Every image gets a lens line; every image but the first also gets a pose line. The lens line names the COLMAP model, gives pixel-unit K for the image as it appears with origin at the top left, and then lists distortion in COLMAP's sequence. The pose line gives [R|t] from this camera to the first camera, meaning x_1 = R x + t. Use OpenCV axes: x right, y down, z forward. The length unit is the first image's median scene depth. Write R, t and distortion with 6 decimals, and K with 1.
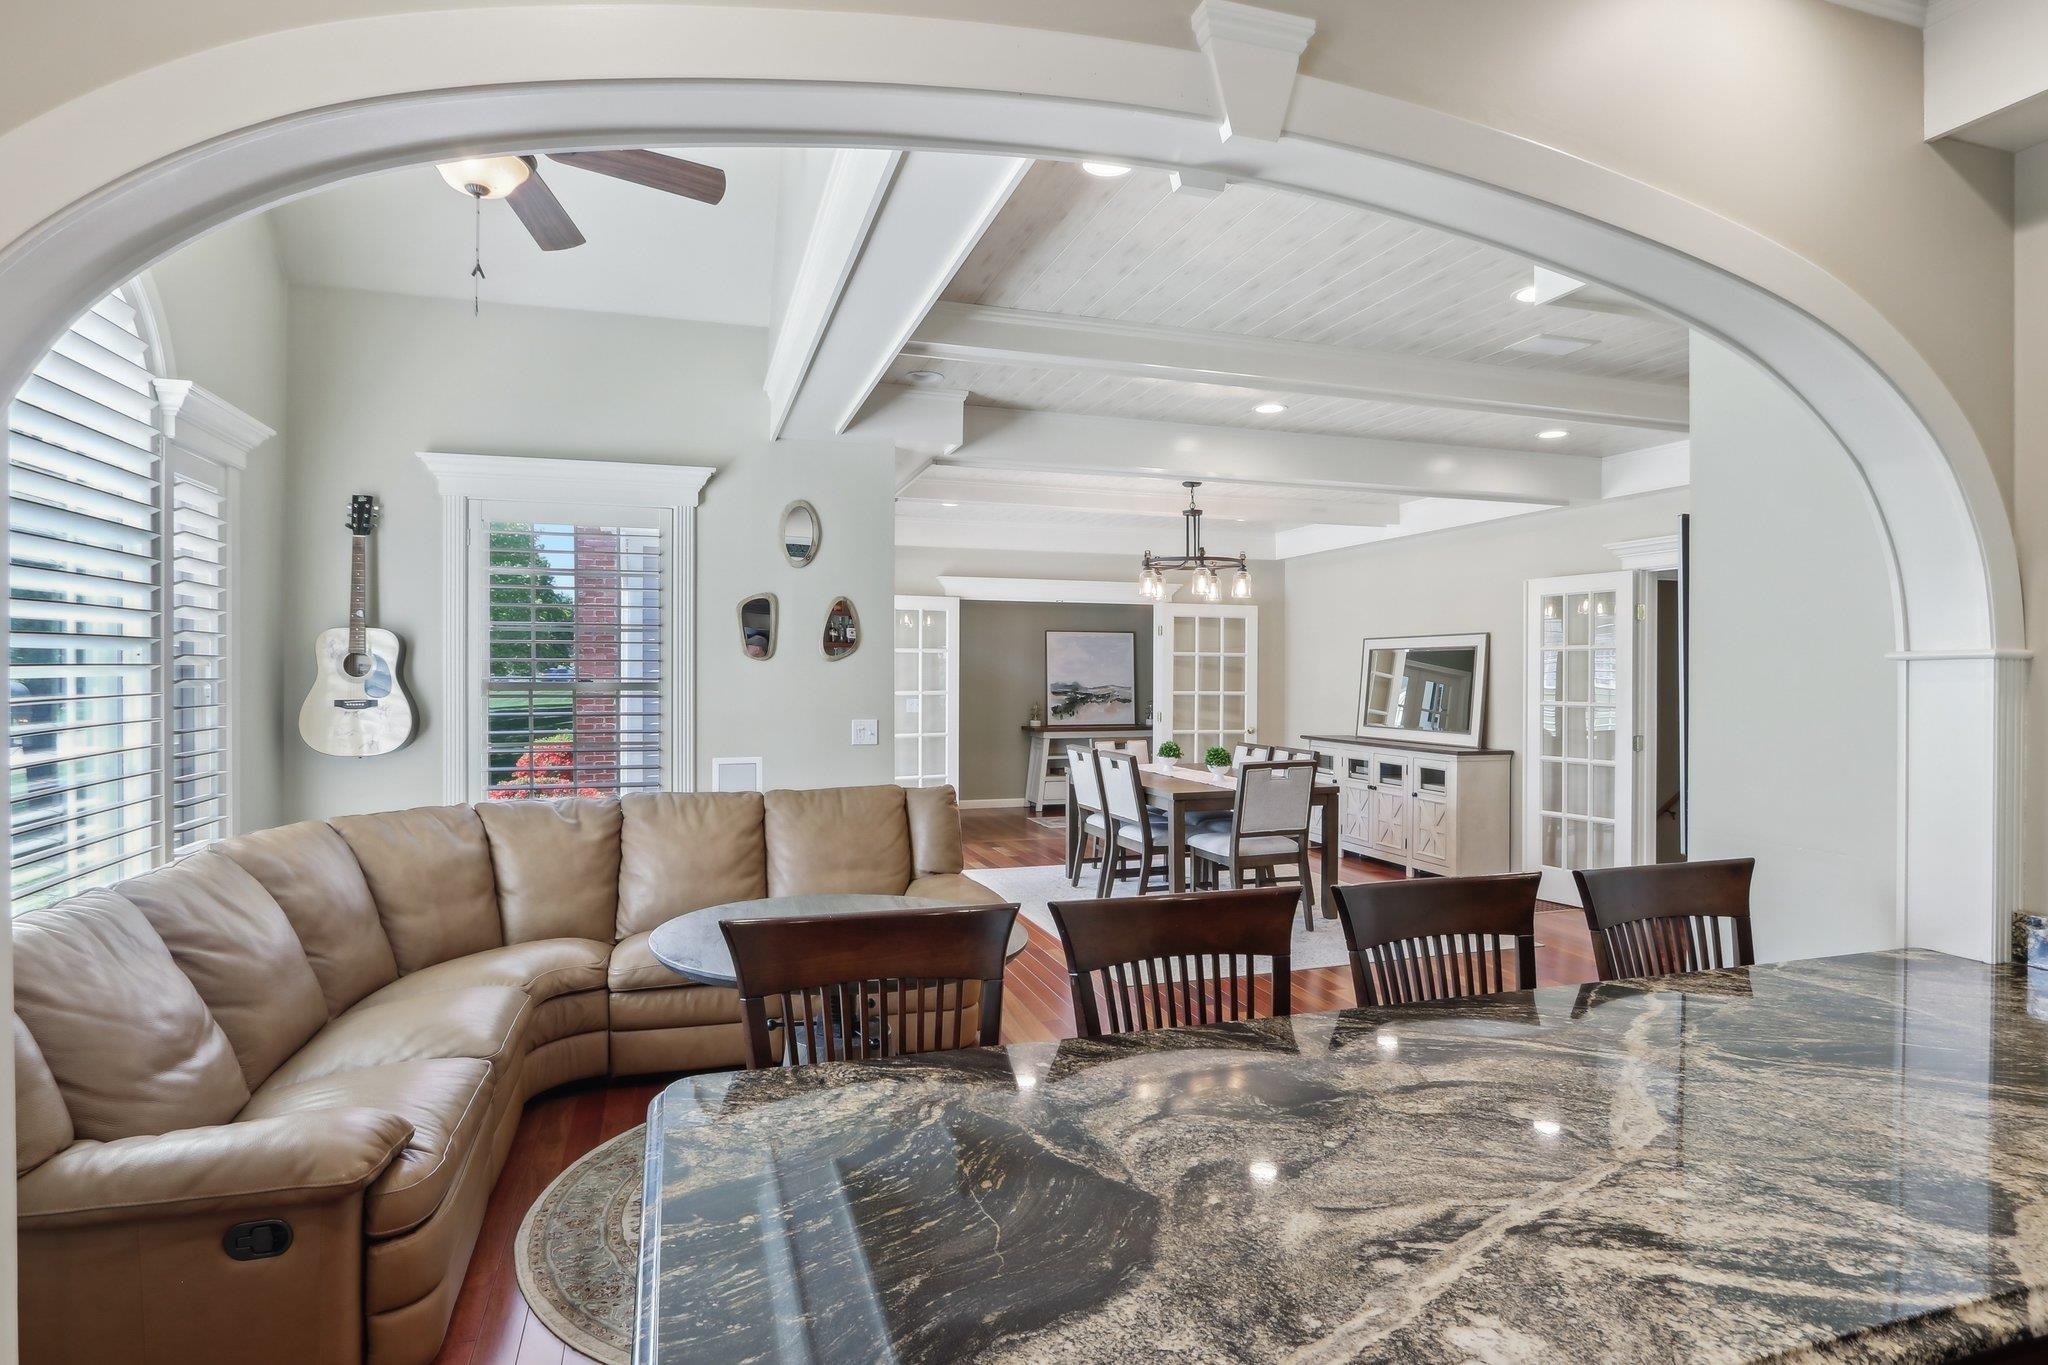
lens RADIAL K [[1030.4, 0, 1026.0], [0, 1030.4, 672.1], [0, 0, 1]] dist [-0.000351, -0.000021]
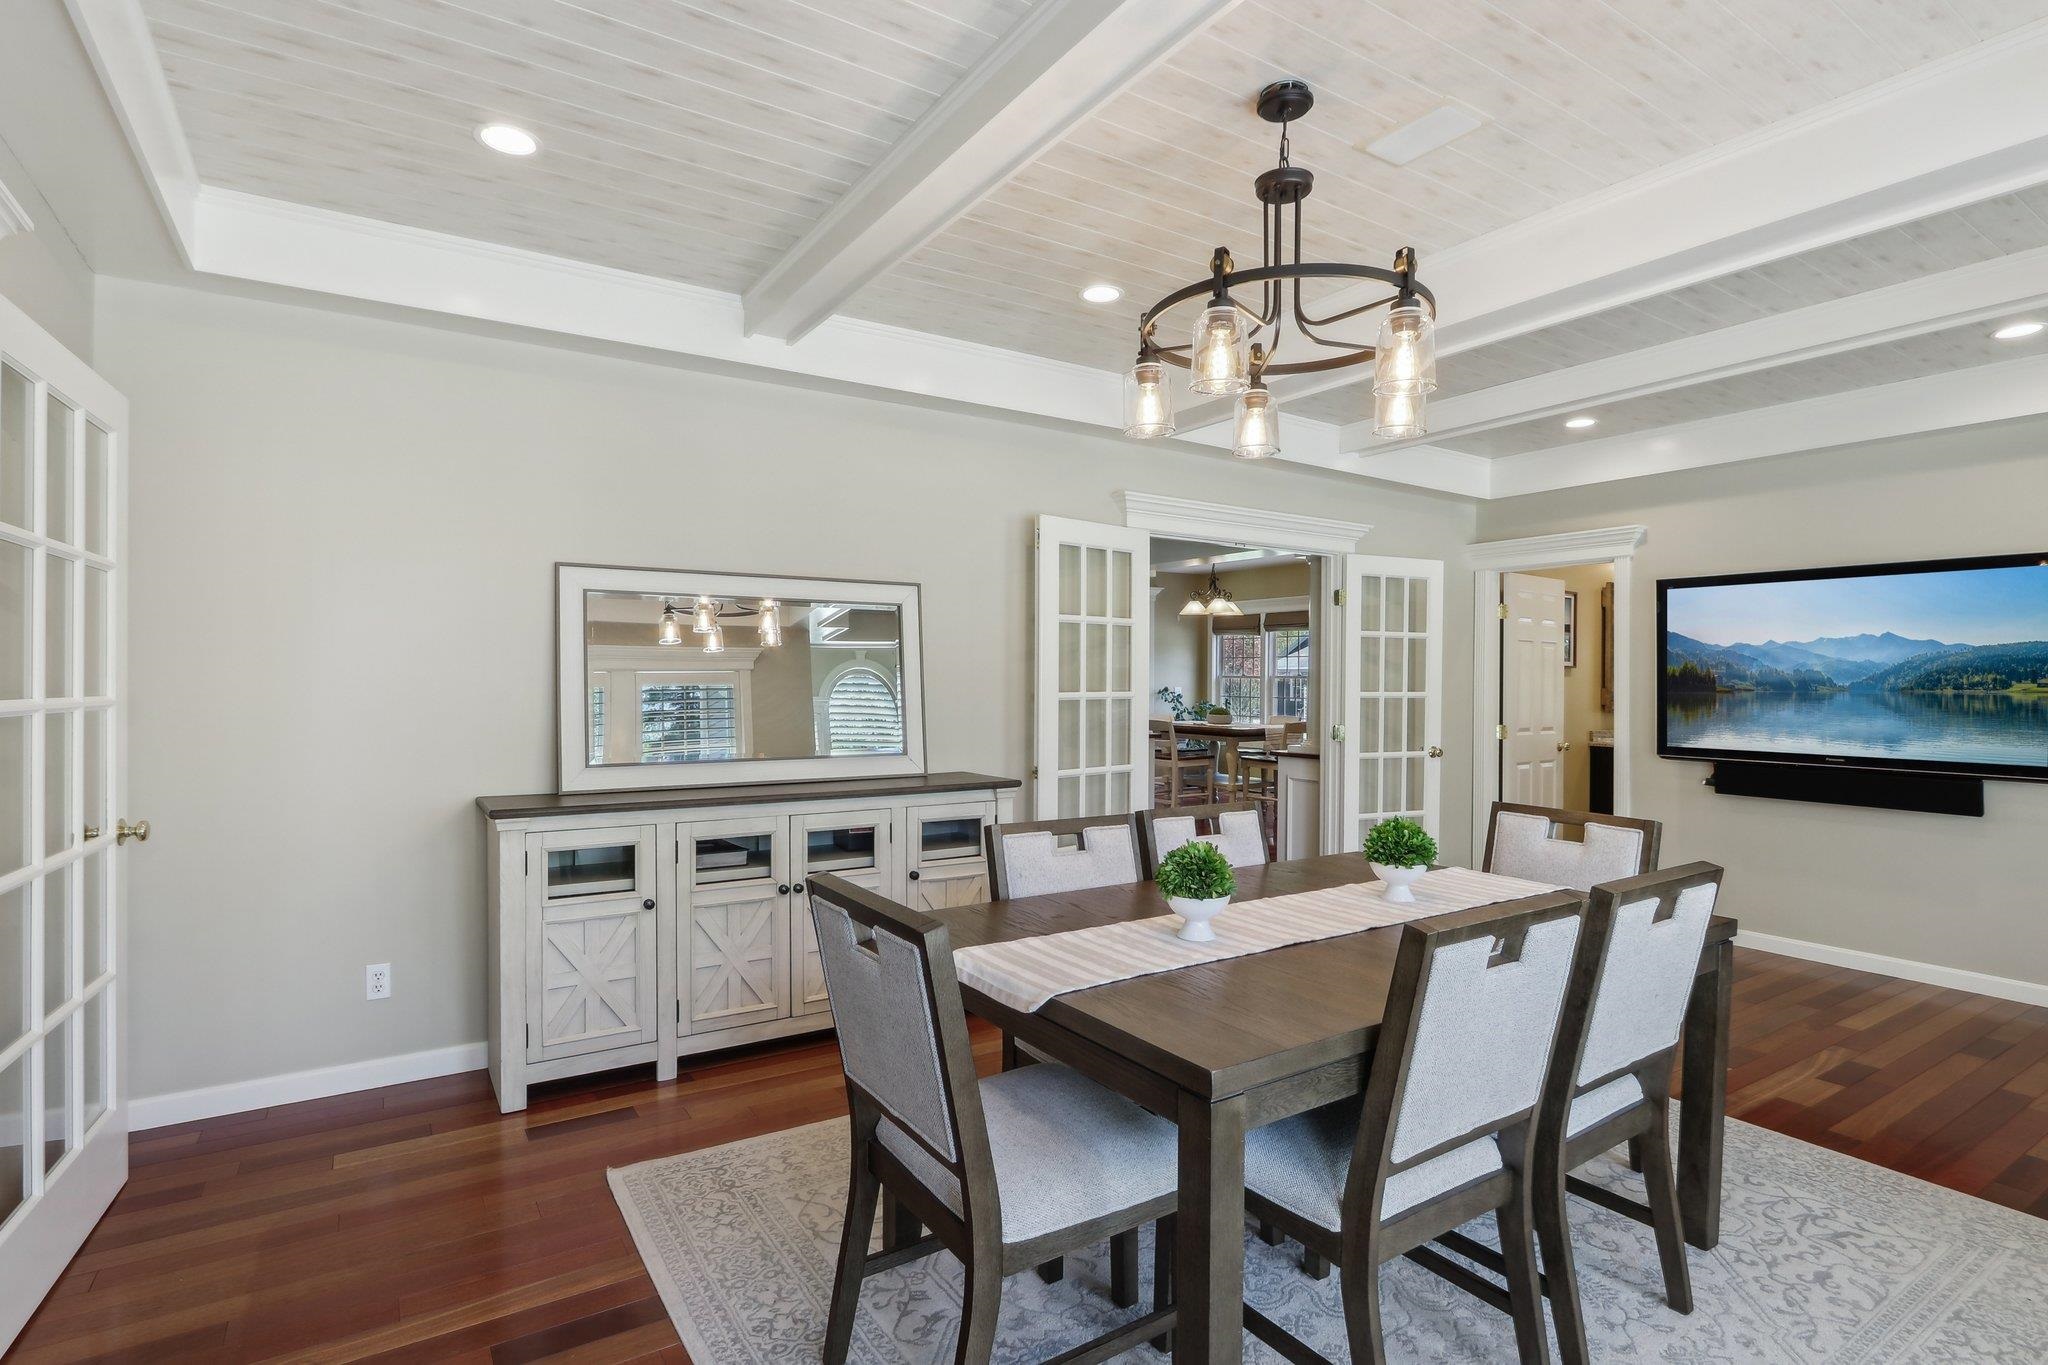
lens RADIAL K [[1010.0, 0, 1023.8], [0, 1010.0, 673.4], [0, 0, 1]] dist [0.001920, 0.001560]
pose [[-0.291052, 0.010027, 0.956655, -0.134277], [0.007143, 0.999940, -0.008307, 0.020133], [-0.956681, 0.004416, -0.291106, 1.094965]]
